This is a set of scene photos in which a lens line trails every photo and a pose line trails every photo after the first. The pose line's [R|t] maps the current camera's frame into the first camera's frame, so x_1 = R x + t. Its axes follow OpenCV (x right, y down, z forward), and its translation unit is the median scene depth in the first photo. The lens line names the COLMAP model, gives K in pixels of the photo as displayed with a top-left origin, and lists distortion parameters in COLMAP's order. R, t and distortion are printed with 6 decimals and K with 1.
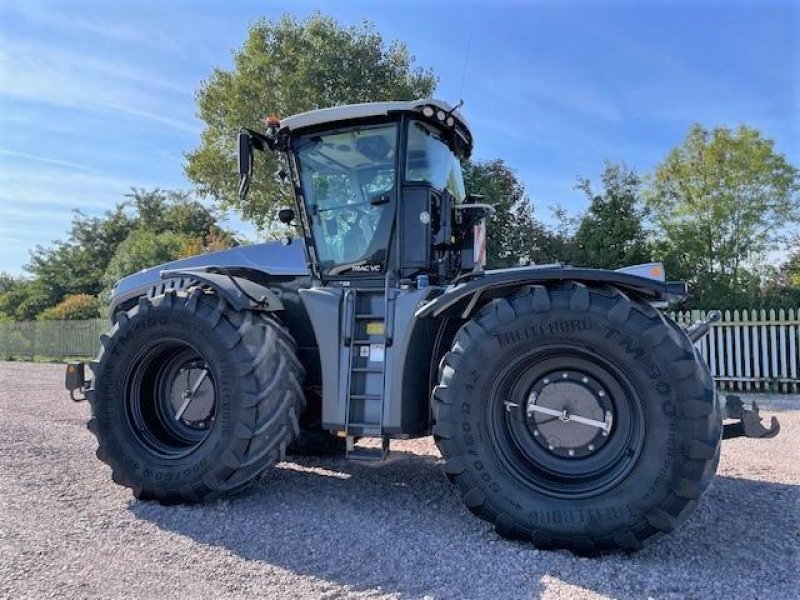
lens RADIAL K [[616.3, 0, 419.7], [0, 616.3, 303.1], [0, 0, 1]] dist [0.100818, -0.177414]
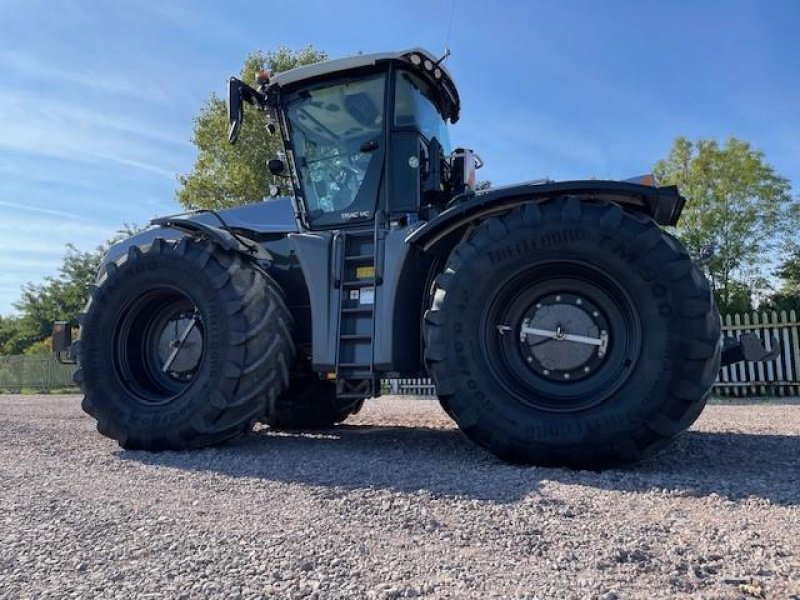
lens RADIAL K [[616.5, 0, 405.4], [0, 616.5, 303.9], [0, 0, 1]] dist [0.082611, -0.117426]
pose [[0.999914, -0.011984, -0.005328, -0.002582], [0.011596, 0.997642, -0.067650, 0.161671], [0.006126, 0.067582, 0.997695, 0.015589]]
